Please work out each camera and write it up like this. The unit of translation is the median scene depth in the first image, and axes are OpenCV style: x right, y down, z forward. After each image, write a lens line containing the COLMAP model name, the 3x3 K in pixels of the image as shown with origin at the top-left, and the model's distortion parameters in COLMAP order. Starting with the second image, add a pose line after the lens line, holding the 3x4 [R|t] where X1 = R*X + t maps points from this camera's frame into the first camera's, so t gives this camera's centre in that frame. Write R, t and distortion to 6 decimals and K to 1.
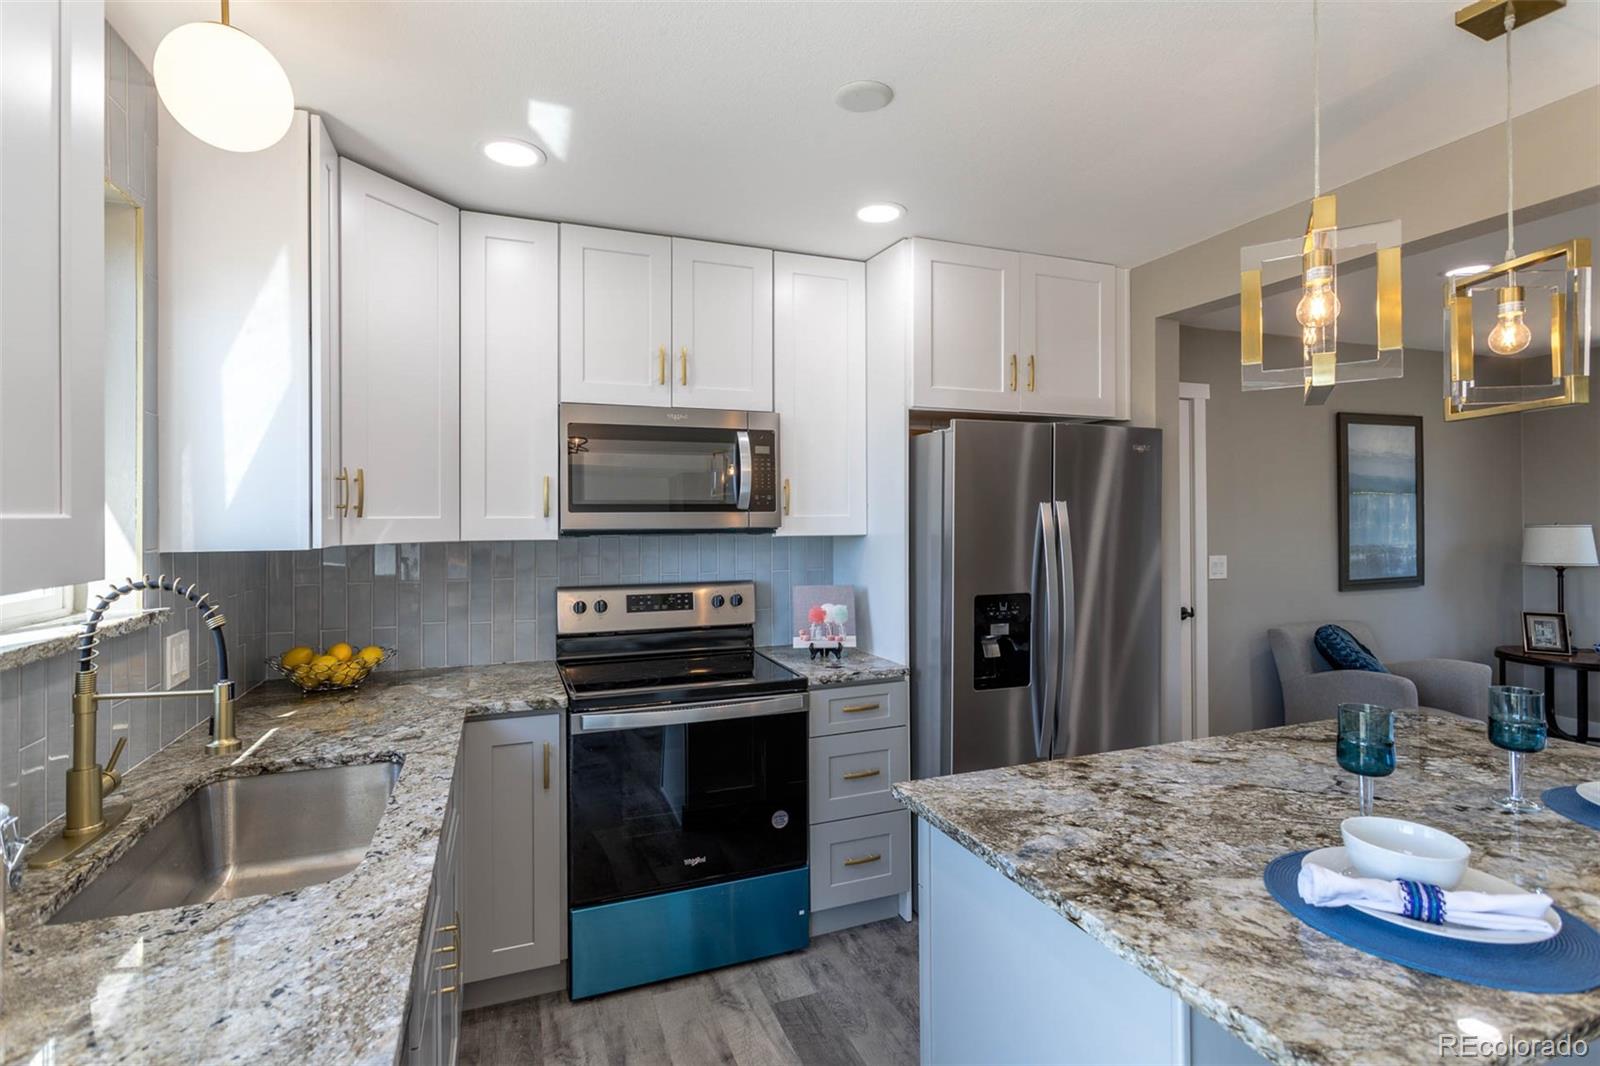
lens RADIAL K [[767.6, 0, 791.9], [0, 767.6, 512.1], [0, 0, 1]] dist [0.002846, -0.000413]
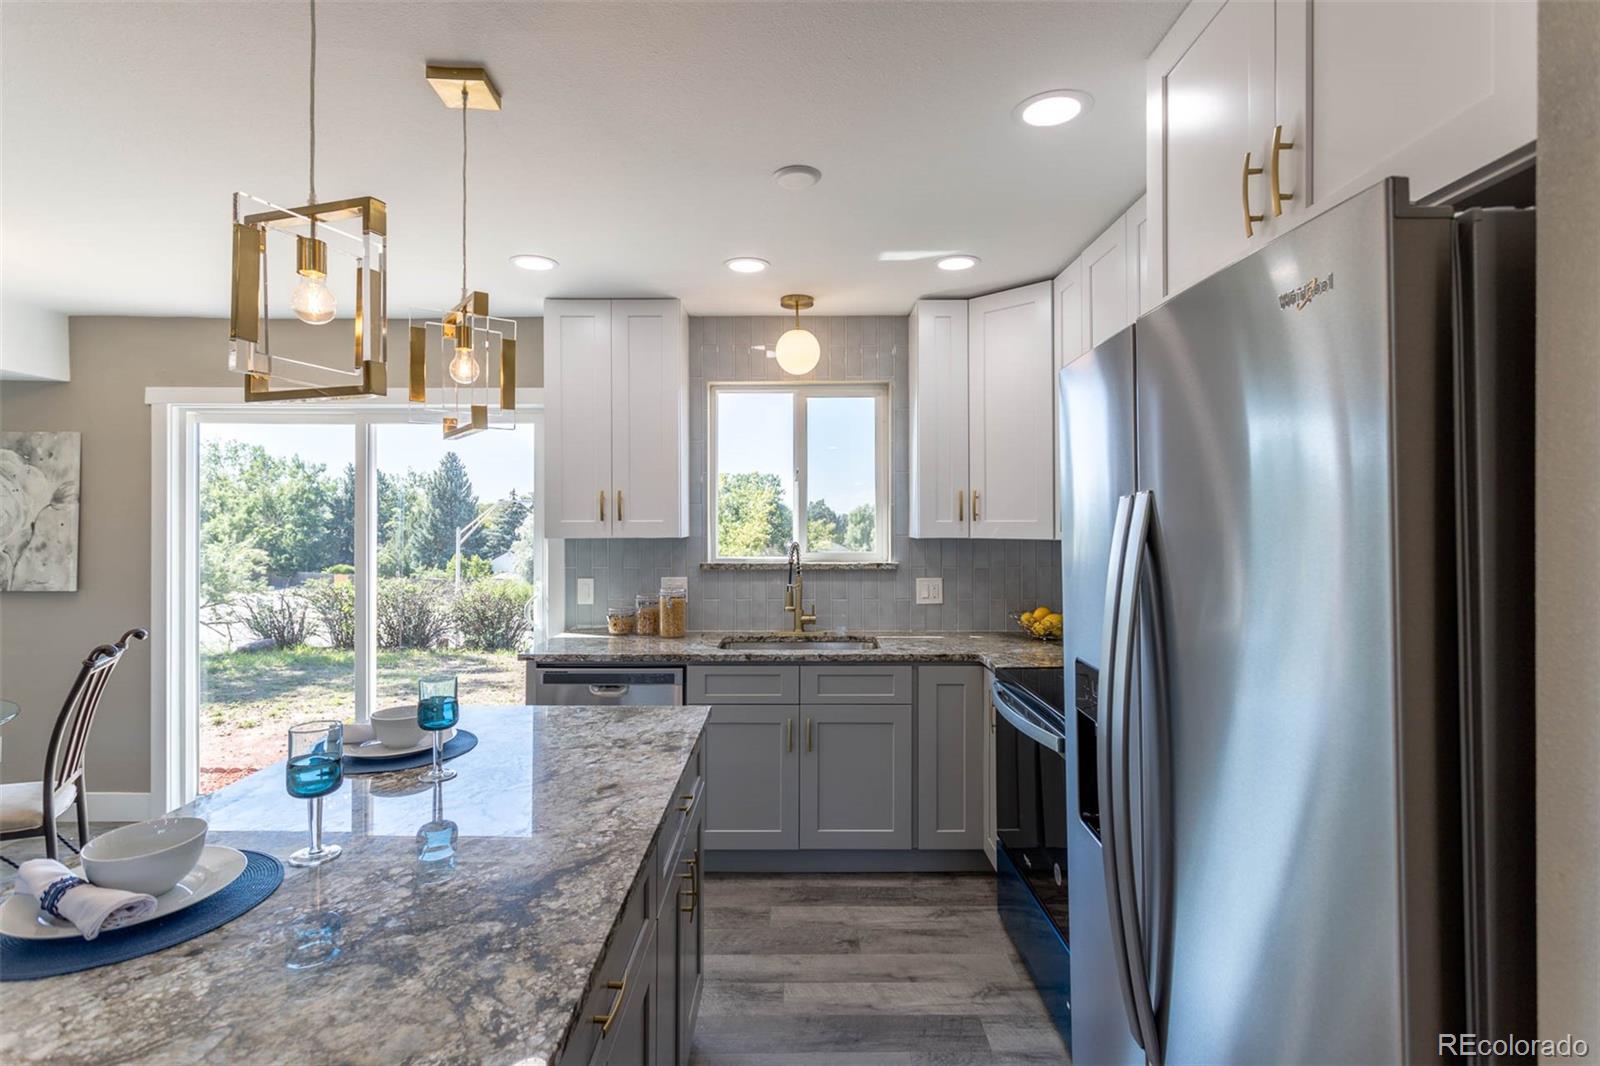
lens RADIAL K [[767.6, 0, 802.8], [0, 767.6, 513.9], [0, 0, 1]] dist [0.002846, -0.000413]
pose [[-0.351587, -0.002230, -0.936153, 0.794526], [0.010079, 0.999930, -0.006168, -0.000737], [0.936101, -0.011604, -0.351540, 0.928308]]
